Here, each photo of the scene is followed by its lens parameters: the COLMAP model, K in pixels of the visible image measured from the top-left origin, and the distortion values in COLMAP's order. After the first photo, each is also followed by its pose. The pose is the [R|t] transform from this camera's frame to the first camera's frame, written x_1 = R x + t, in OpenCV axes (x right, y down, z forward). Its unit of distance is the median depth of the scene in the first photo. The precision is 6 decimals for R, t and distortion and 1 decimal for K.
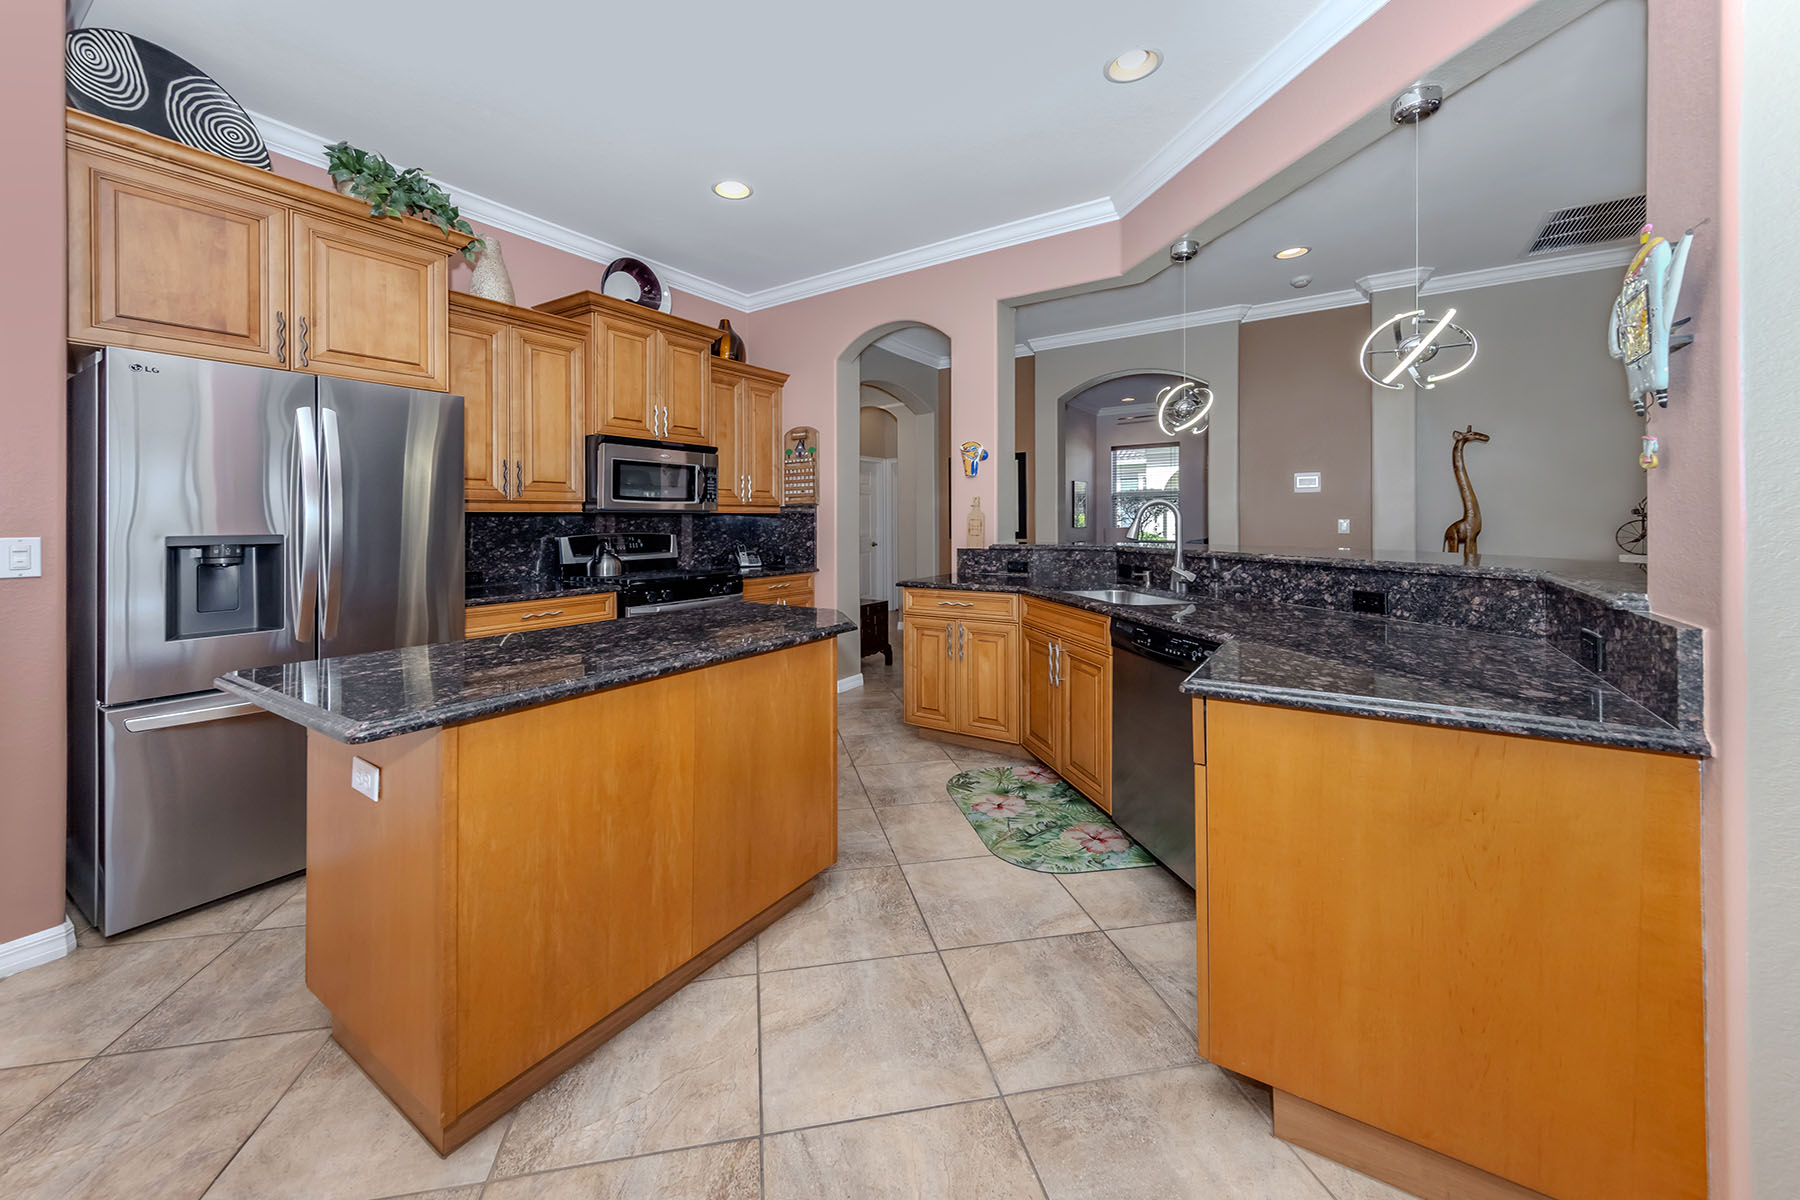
lens RADIAL K [[675.9, 0, 899.6], [0, 675.9, 514.8], [0, 0, 1]] dist [0.000977, 0.000159]
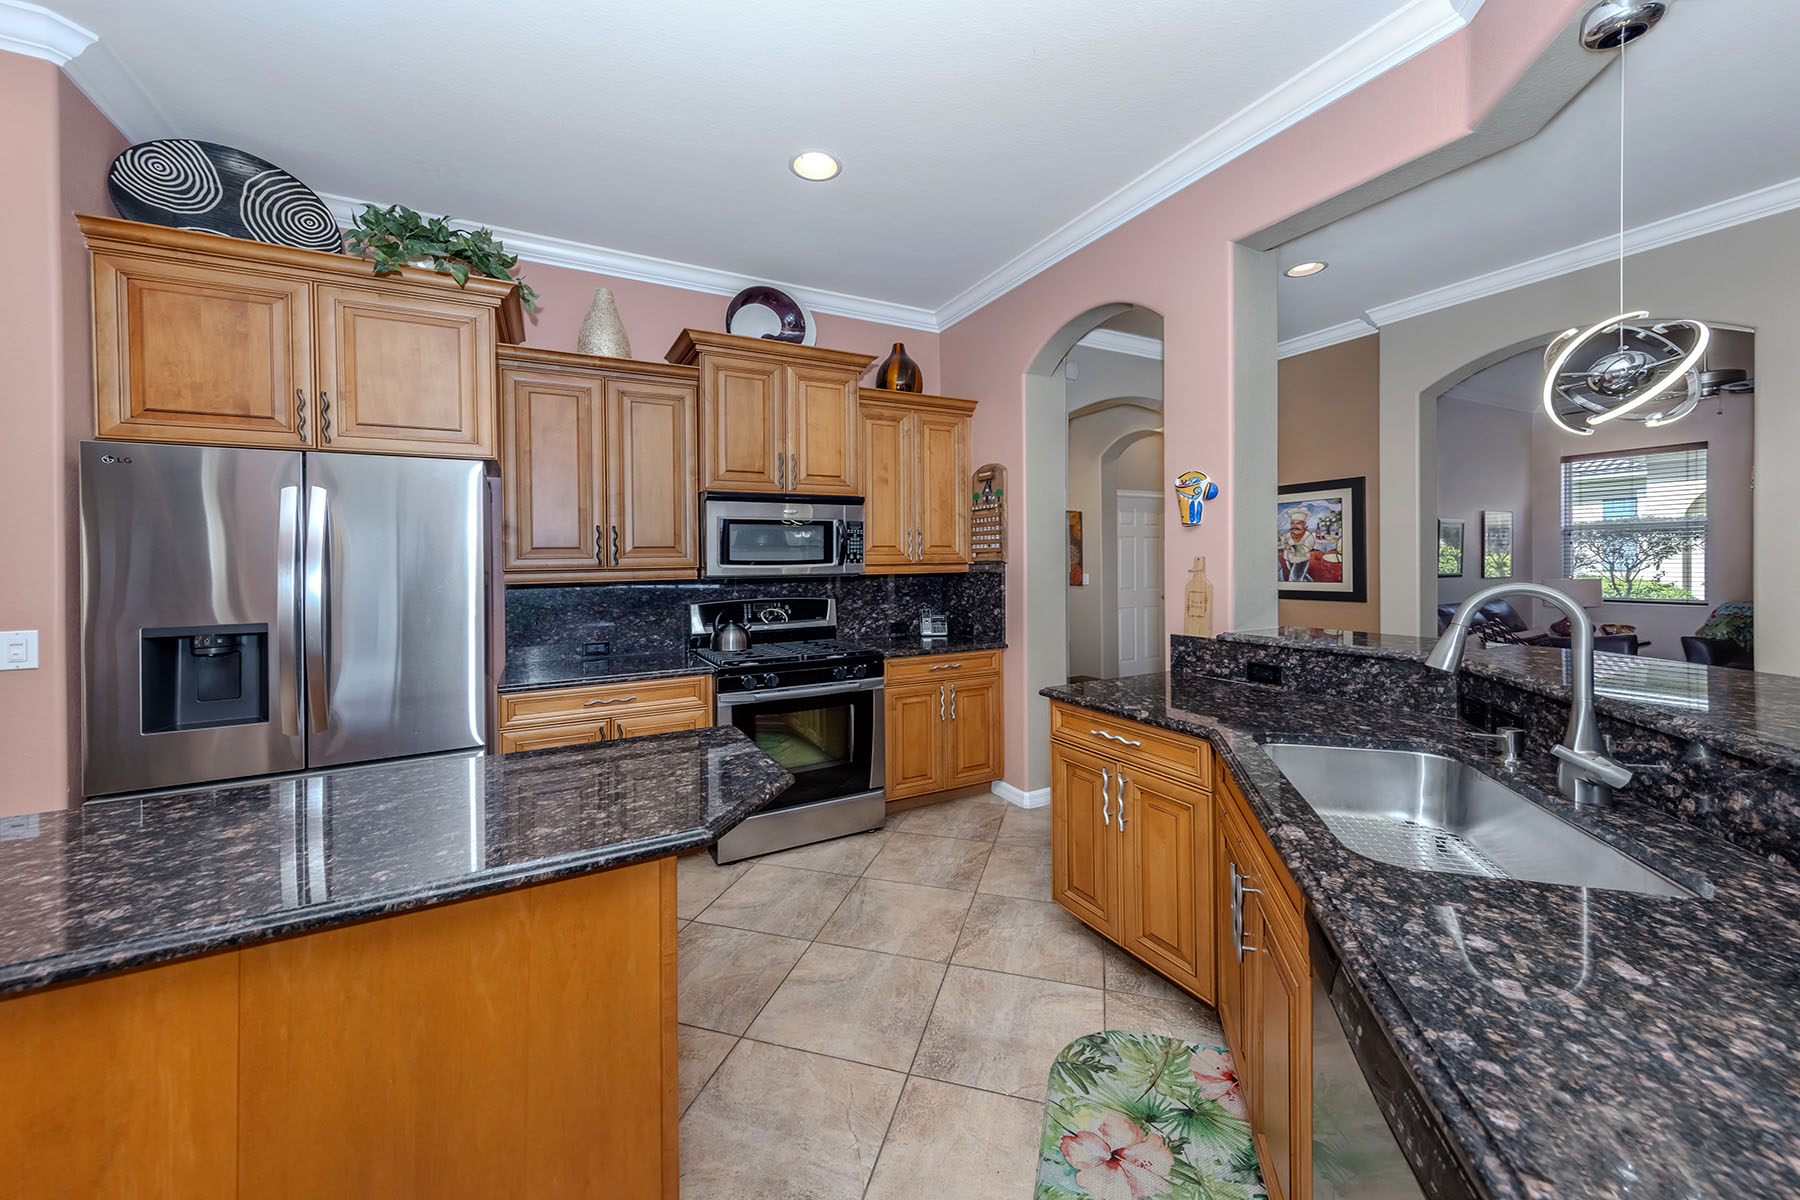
lens RADIAL K [[670.9, 0, 908.7], [0, 670.9, 555.6], [0, 0, 1]] dist [0.006280, -0.000108]
pose [[0.882050, -0.002696, -0.471148, 0.174797], [0.006459, 0.999959, 0.006370, -0.034265], [0.471111, -0.008662, 0.882031, 0.310842]]
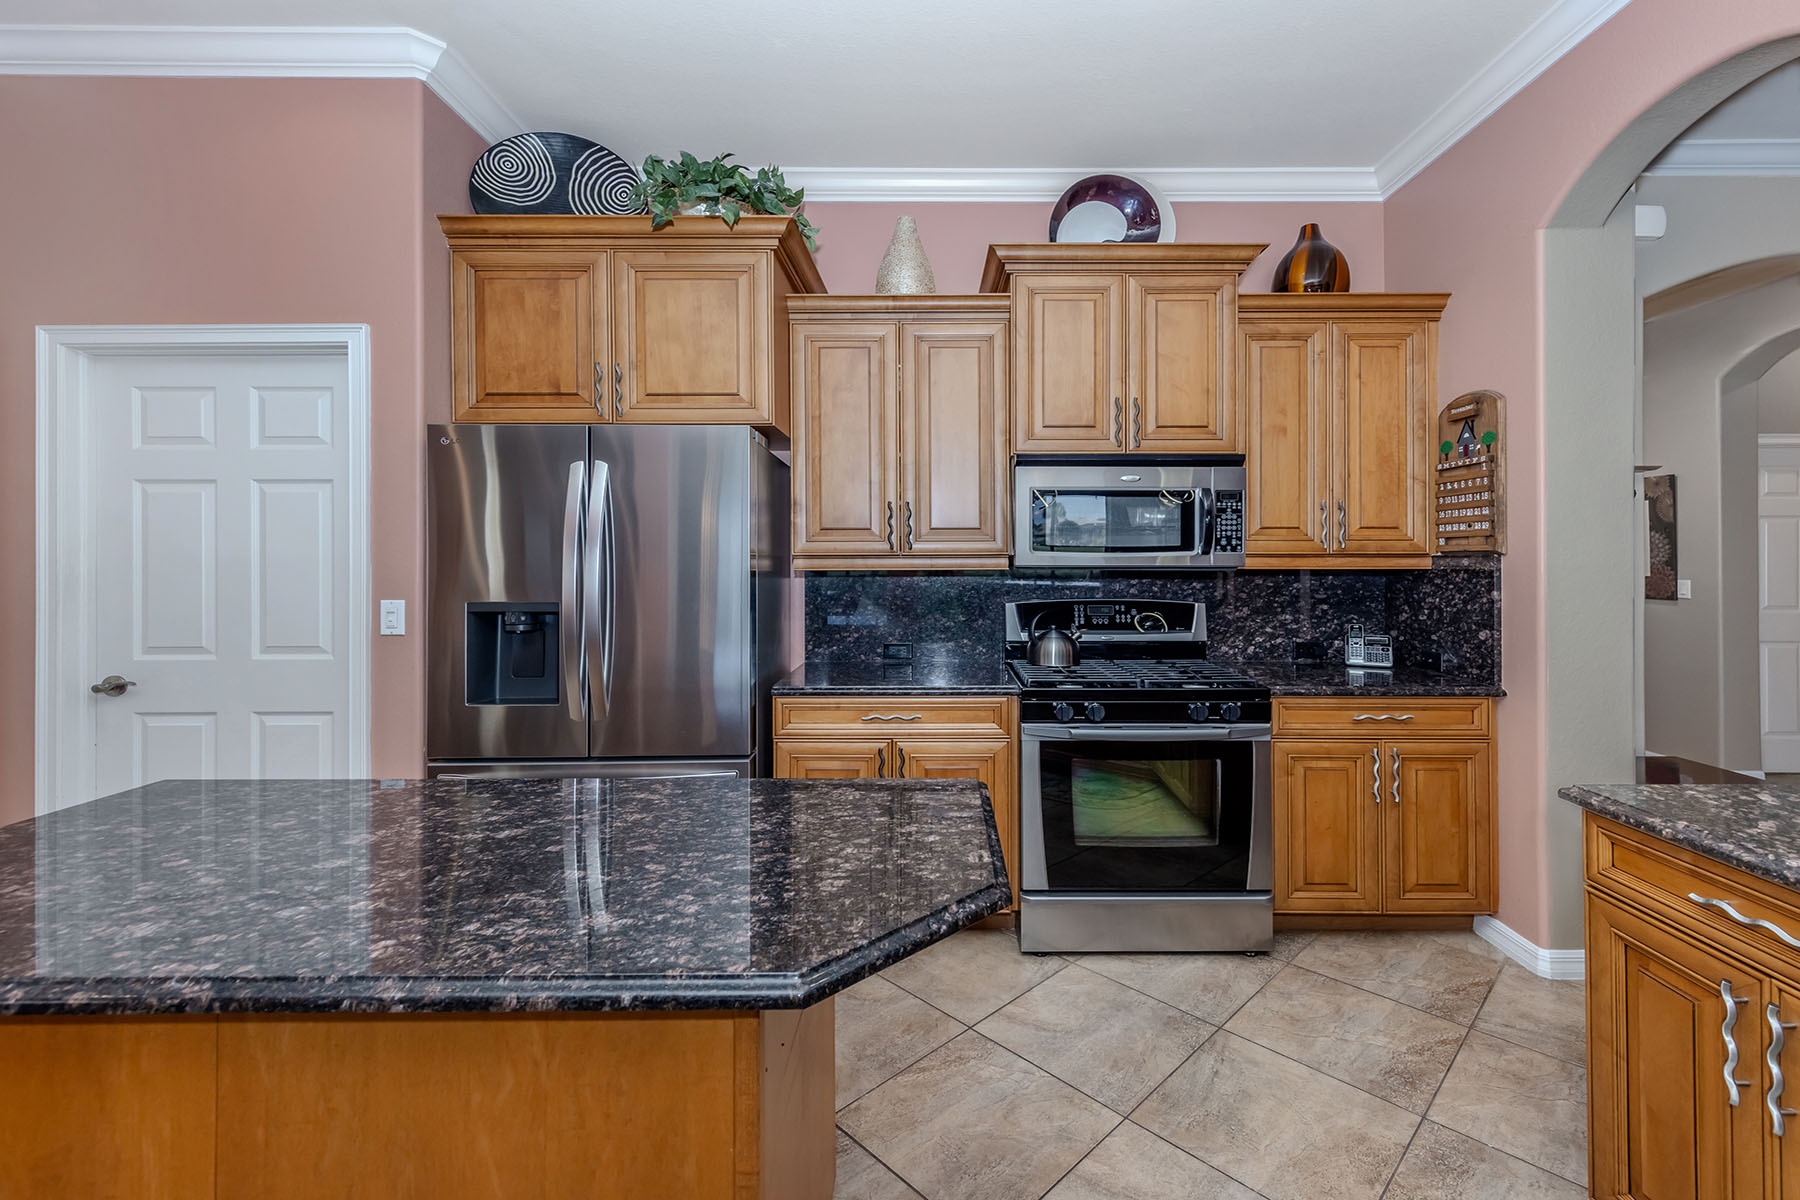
lens RADIAL K [[795.9, 0, 934.6], [0, 795.9, 545.2], [0, 0, 1]] dist [0.007481, -0.000778]
pose [[0.550900, -0.002145, -0.834569, 0.148622], [0.000950, 0.999998, -0.001943, -0.024076], [0.834571, 0.000277, 0.550901, 0.437312]]
